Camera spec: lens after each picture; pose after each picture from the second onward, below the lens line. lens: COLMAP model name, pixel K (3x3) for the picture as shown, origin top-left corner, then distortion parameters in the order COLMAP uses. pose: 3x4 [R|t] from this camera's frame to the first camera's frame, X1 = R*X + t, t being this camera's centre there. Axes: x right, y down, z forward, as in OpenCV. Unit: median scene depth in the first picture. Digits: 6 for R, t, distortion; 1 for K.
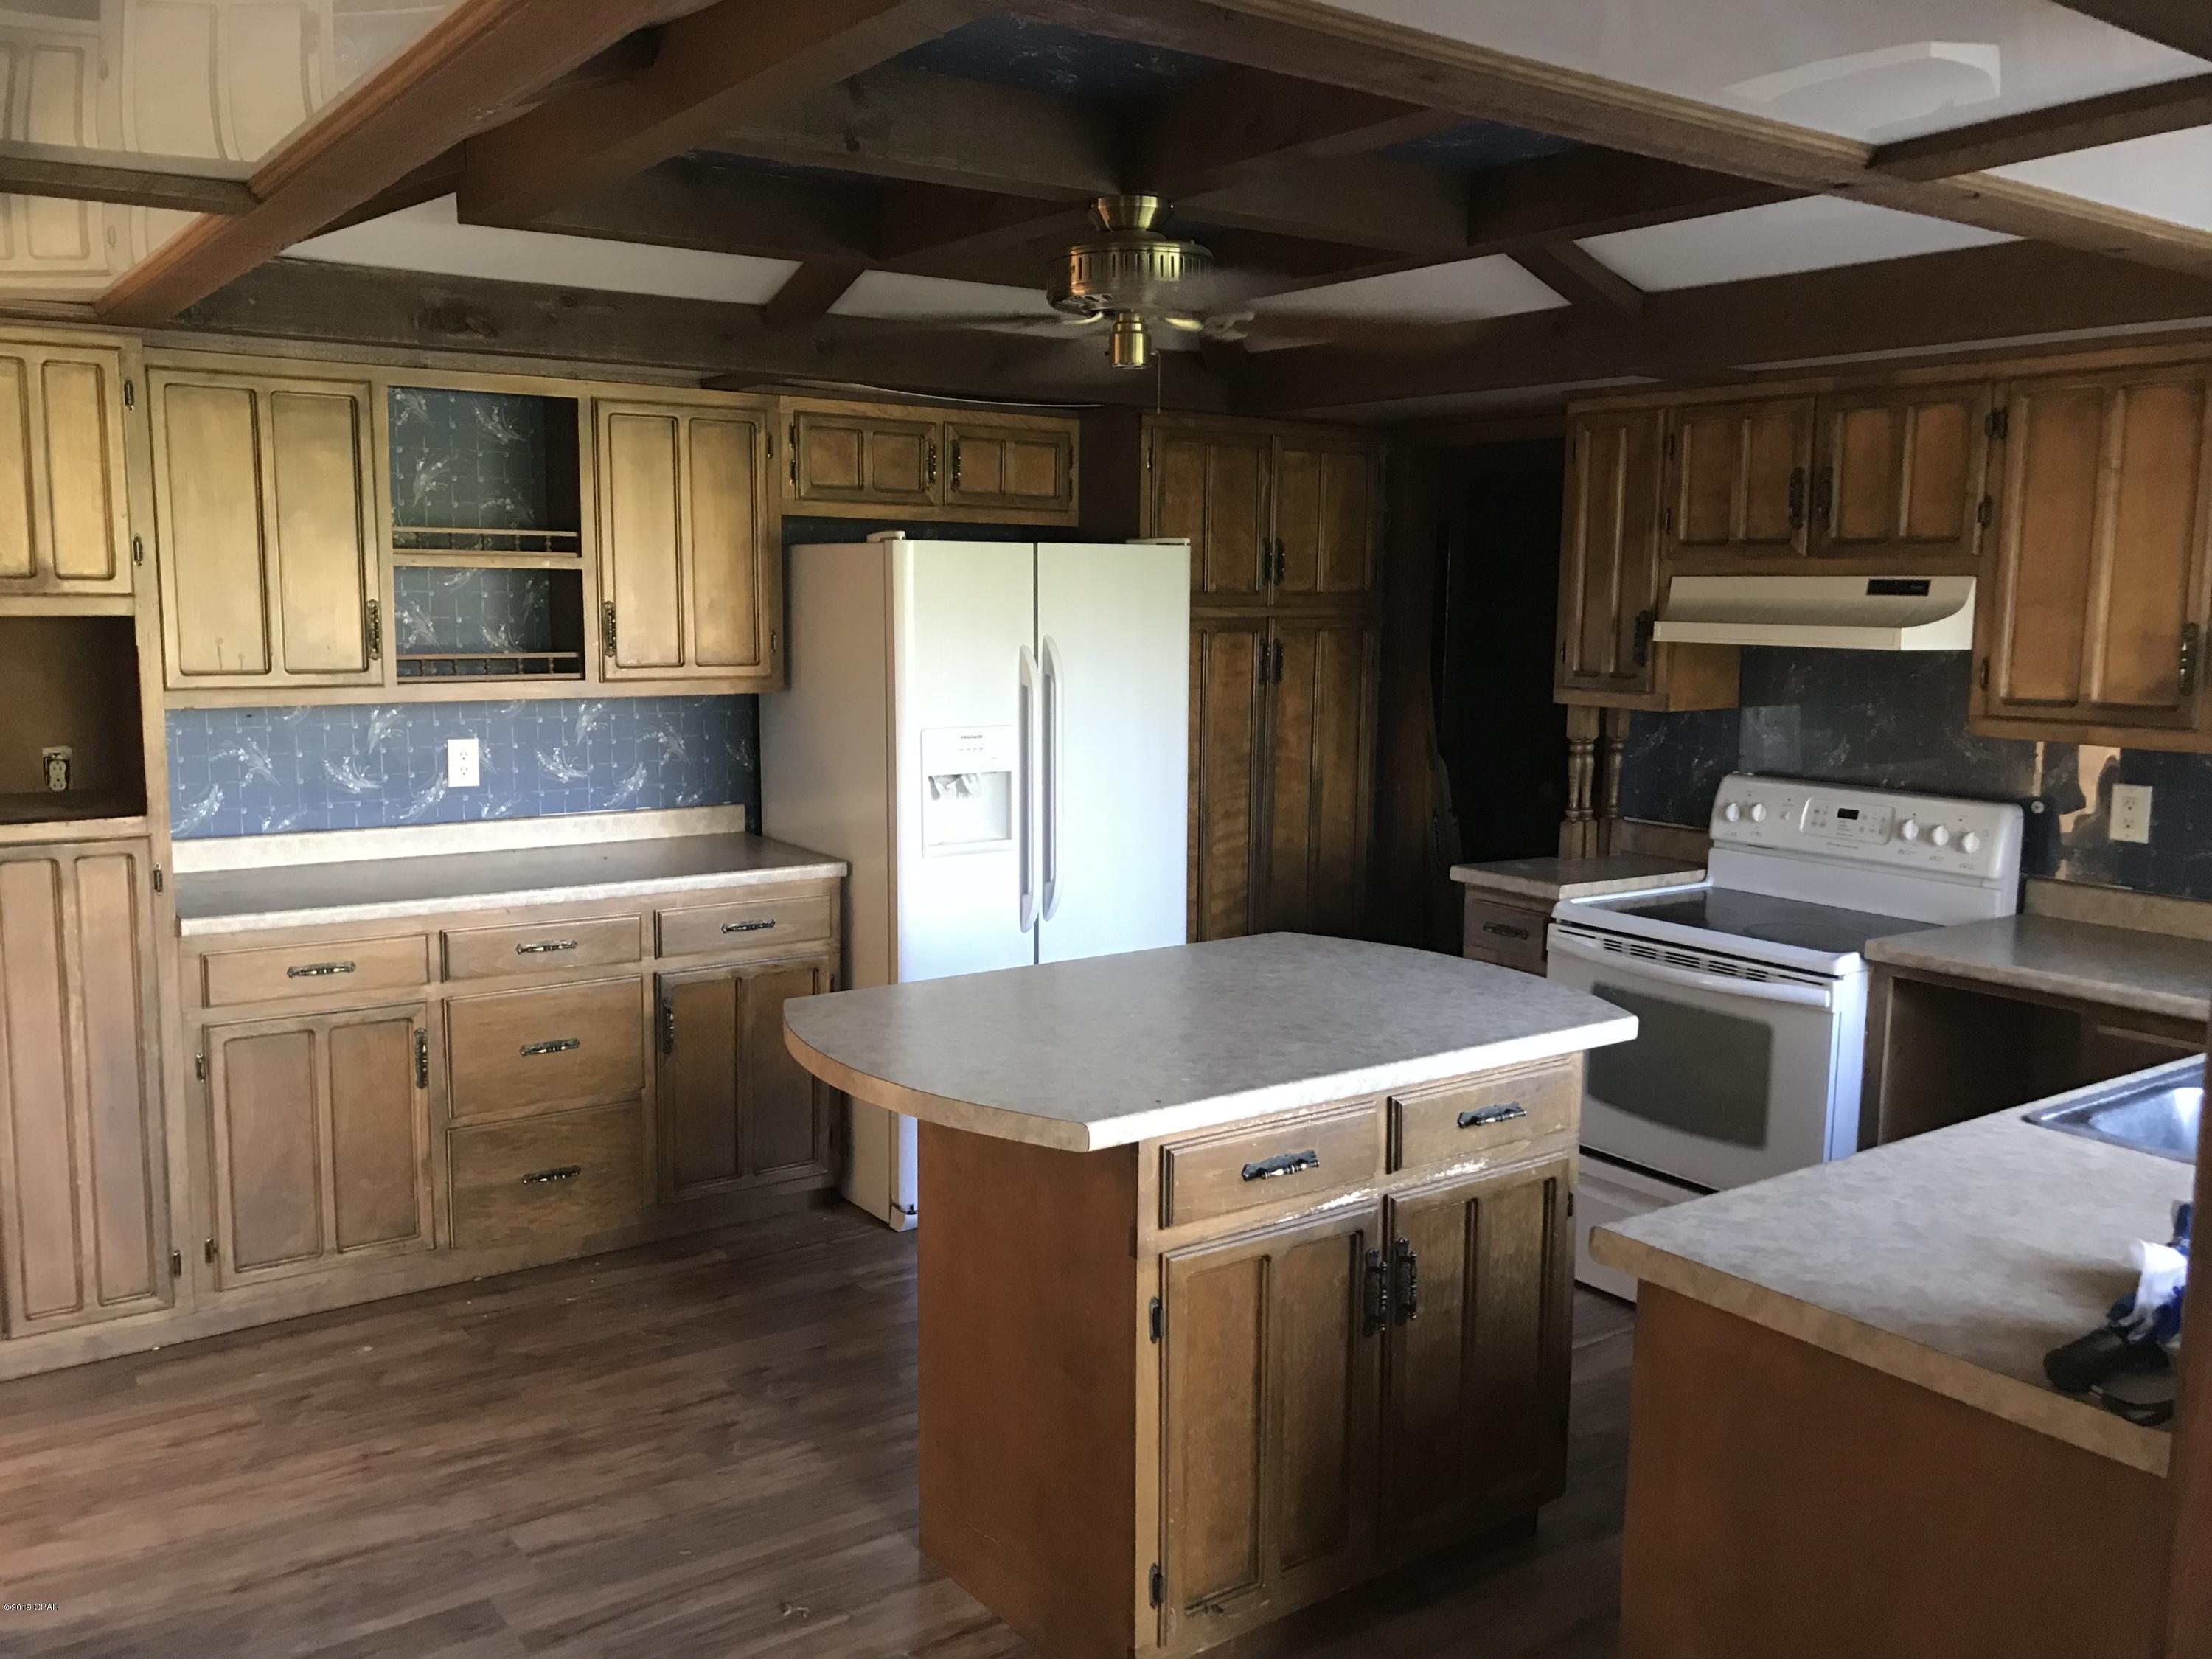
lens RADIAL K [[1814.0, 0, 1090.2], [0, 1814.0, 821.1], [0, 0, 1]] dist [0.028032, -0.030587]
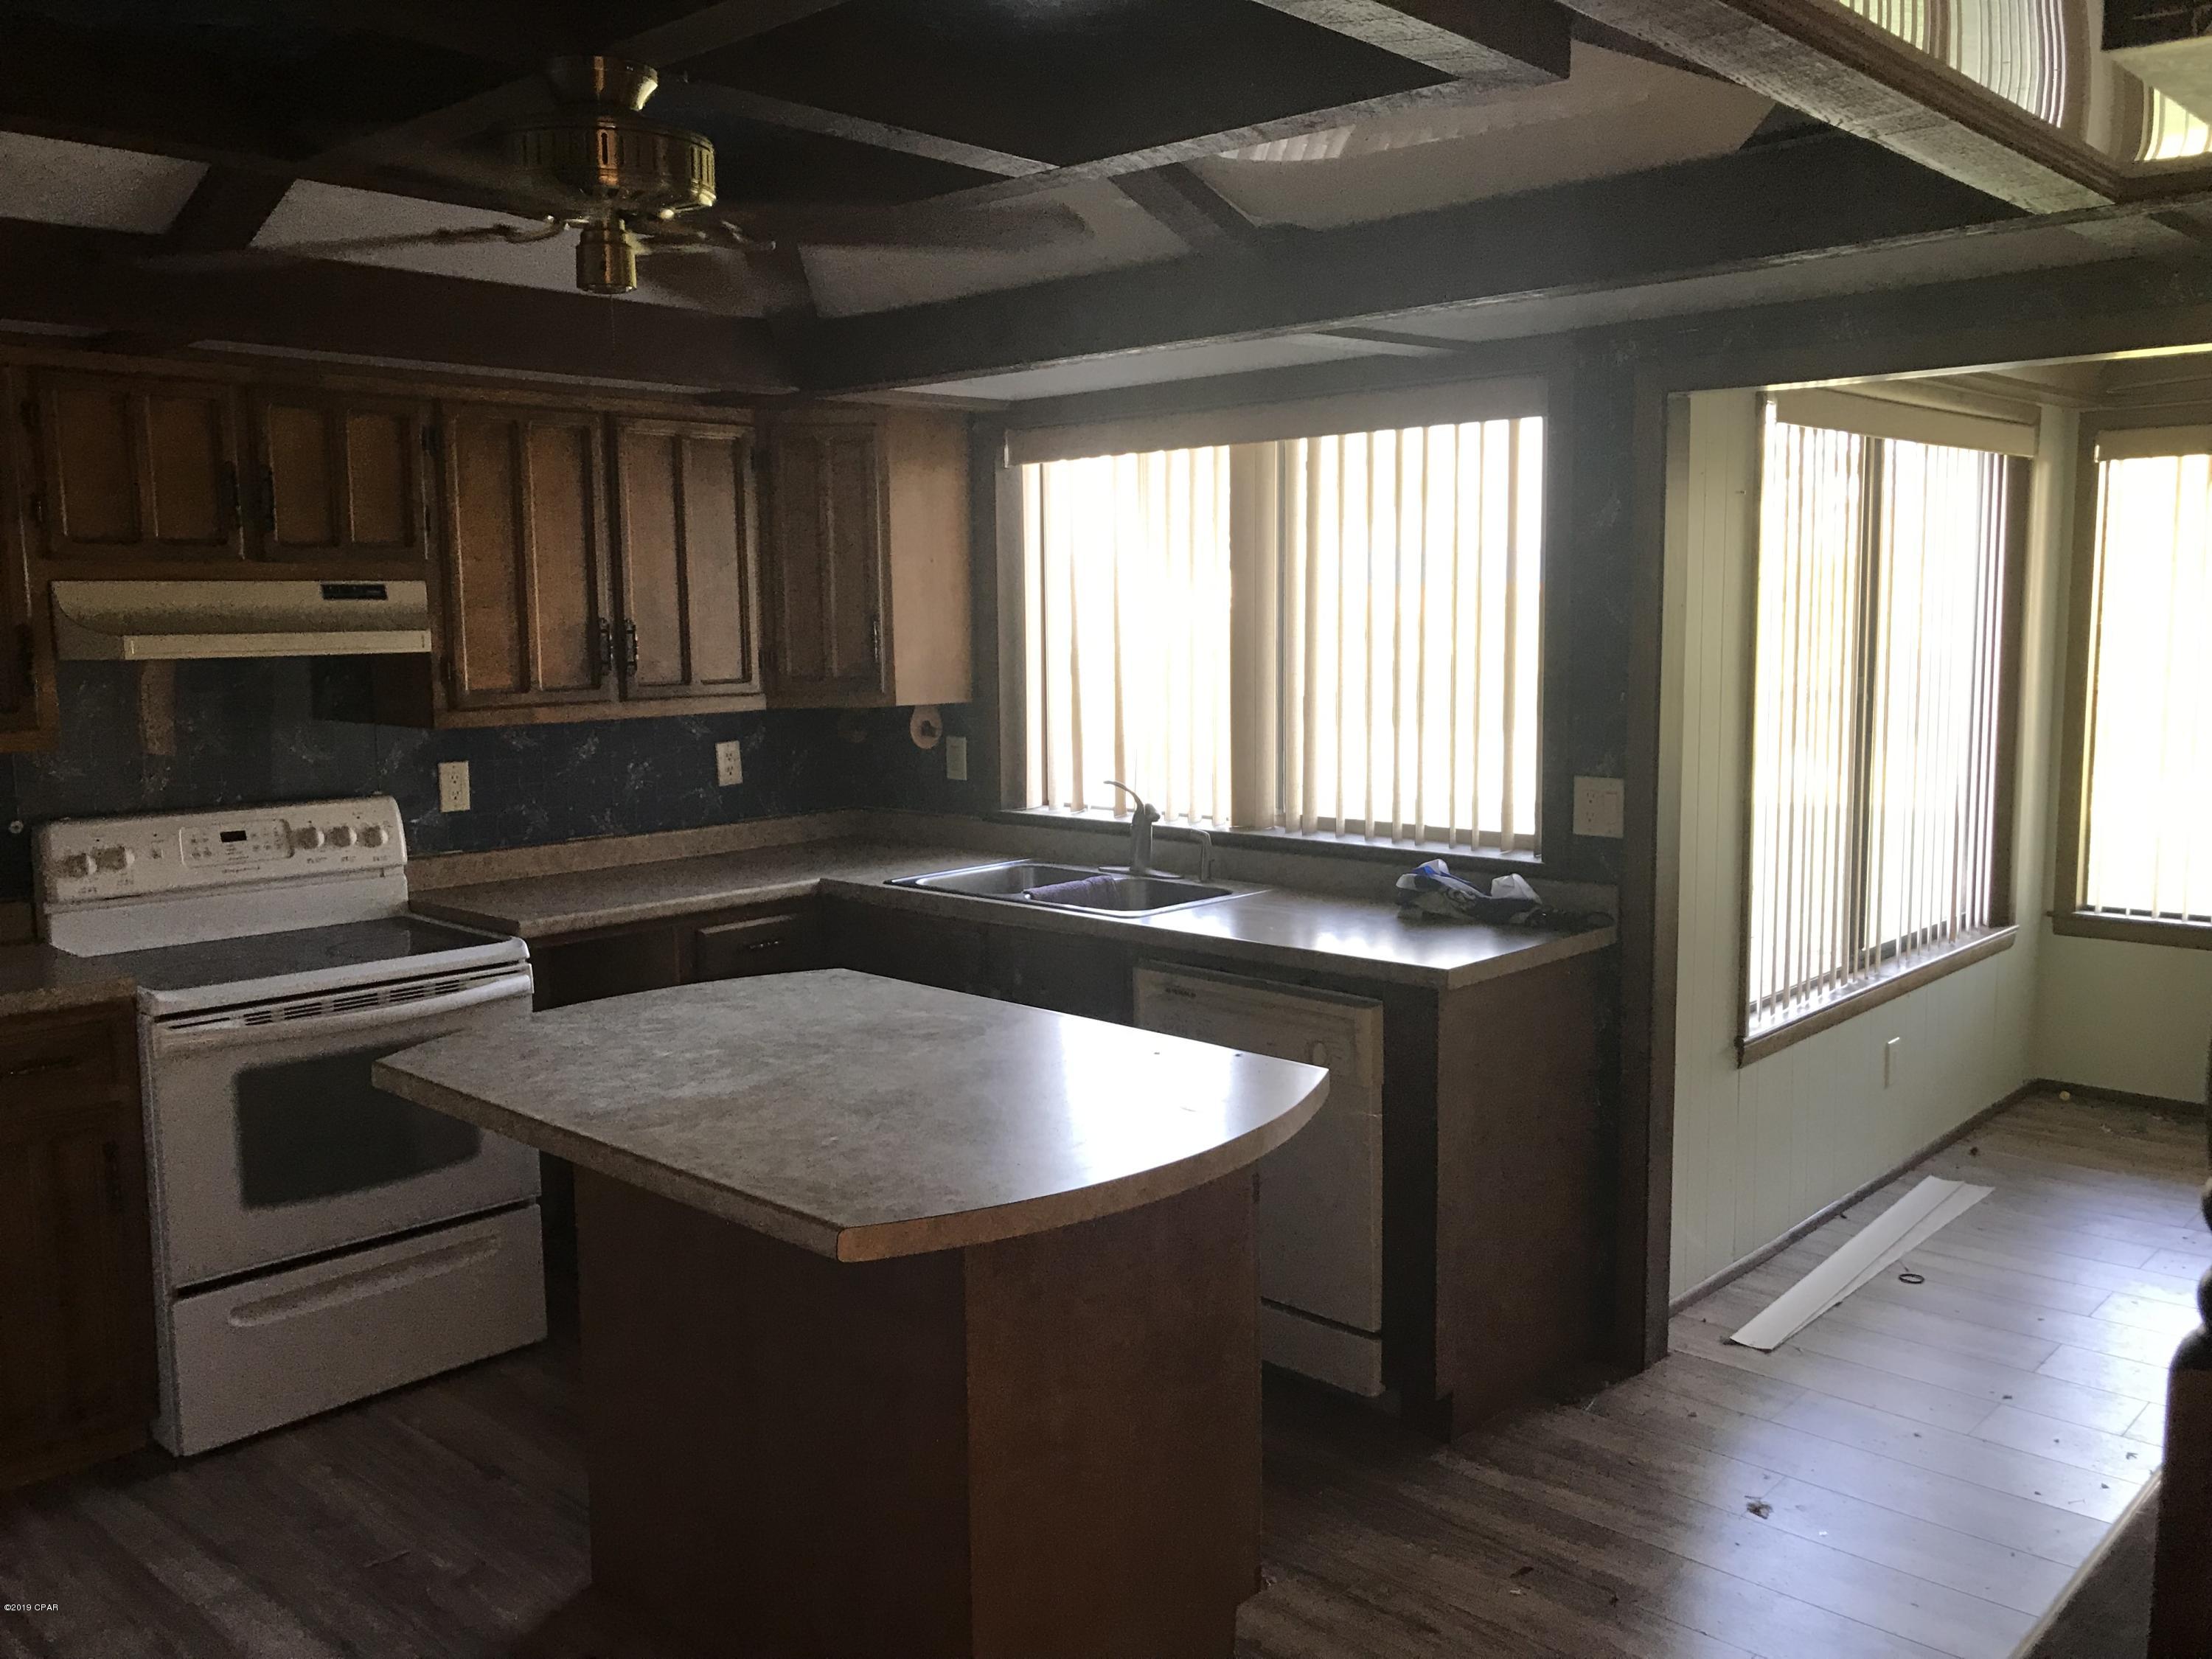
lens RADIAL K [[1814.0, 0, 1097.0], [0, 1814.0, 825.6], [0, 0, 1]] dist [0.028032, -0.030587]
pose [[-0.187973, -0.125204, 0.974161, -0.626942], [0.136621, 0.978866, 0.152171, -0.099000], [-0.972626, 0.161695, -0.166895, 0.789283]]
